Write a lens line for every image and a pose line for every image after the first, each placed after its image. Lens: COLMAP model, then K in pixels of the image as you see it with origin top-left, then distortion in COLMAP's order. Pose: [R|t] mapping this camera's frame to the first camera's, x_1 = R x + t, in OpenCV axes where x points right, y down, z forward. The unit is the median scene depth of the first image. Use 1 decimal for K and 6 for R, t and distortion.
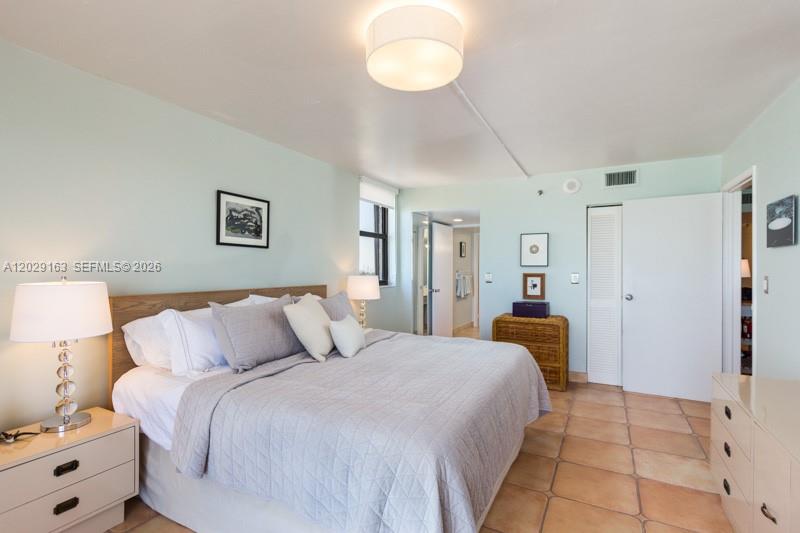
lens RADIAL K [[368.9, 0, 405.4], [0, 368.9, 270.2], [0, 0, 1]] dist [-0.000332, -0.000028]
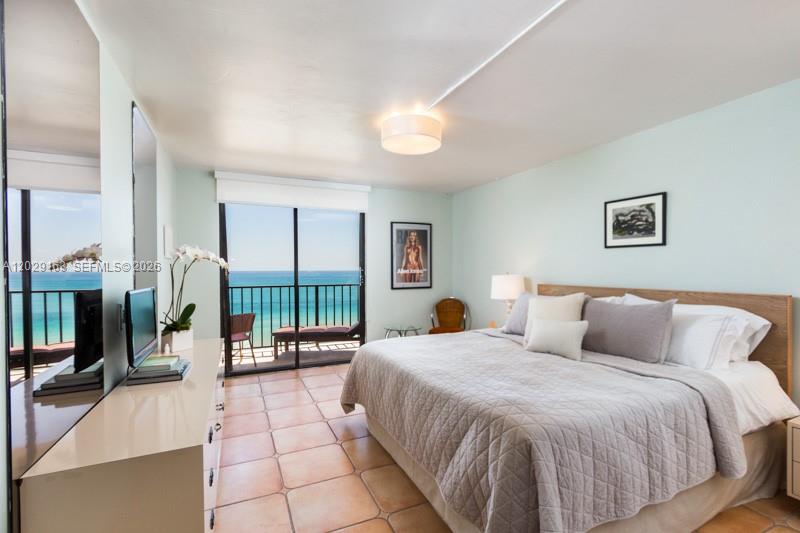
lens RADIAL K [[368.9, 0, 405.4], [0, 368.9, 270.2], [0, 0, 1]] dist [-0.000332, -0.000028]
pose [[-0.605836, 0.000594, -0.795590, 0.760187], [-0.006666, 0.999961, 0.005822, -0.000825], [0.795562, 0.008831, -0.605808, 1.117796]]
